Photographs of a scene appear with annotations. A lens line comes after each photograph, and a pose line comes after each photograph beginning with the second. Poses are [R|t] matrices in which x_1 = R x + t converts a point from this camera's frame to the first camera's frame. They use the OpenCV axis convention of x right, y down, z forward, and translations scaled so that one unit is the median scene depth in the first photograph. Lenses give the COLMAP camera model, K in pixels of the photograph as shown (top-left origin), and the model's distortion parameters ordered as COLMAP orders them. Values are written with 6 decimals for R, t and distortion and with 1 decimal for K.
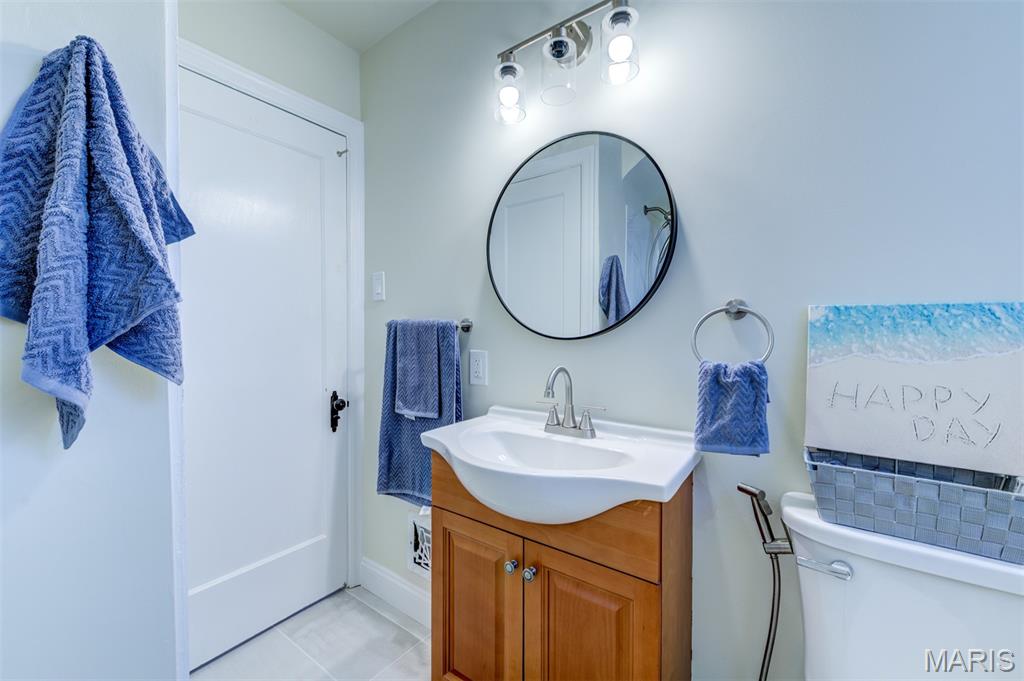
lens RADIAL K [[401.8, 0, 513.1], [0, 401.8, 341.8], [0, 0, 1]] dist [0.003635, 0.000324]
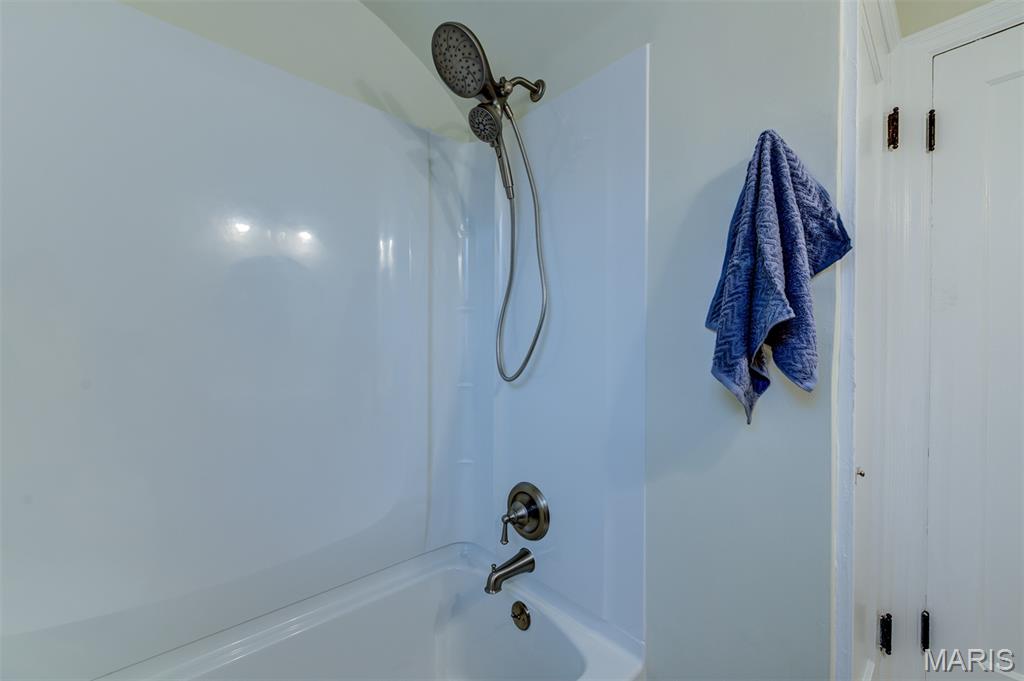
lens RADIAL K [[401.8, 0, 513.2], [0, 401.8, 340.5], [0, 0, 1]] dist [0.003635, 0.000324]
pose [[-0.211917, -0.007204, -0.977261, 0.509387], [-0.031519, 0.999503, -0.000534, -0.008117], [0.976779, 0.030689, -0.212039, 0.502822]]
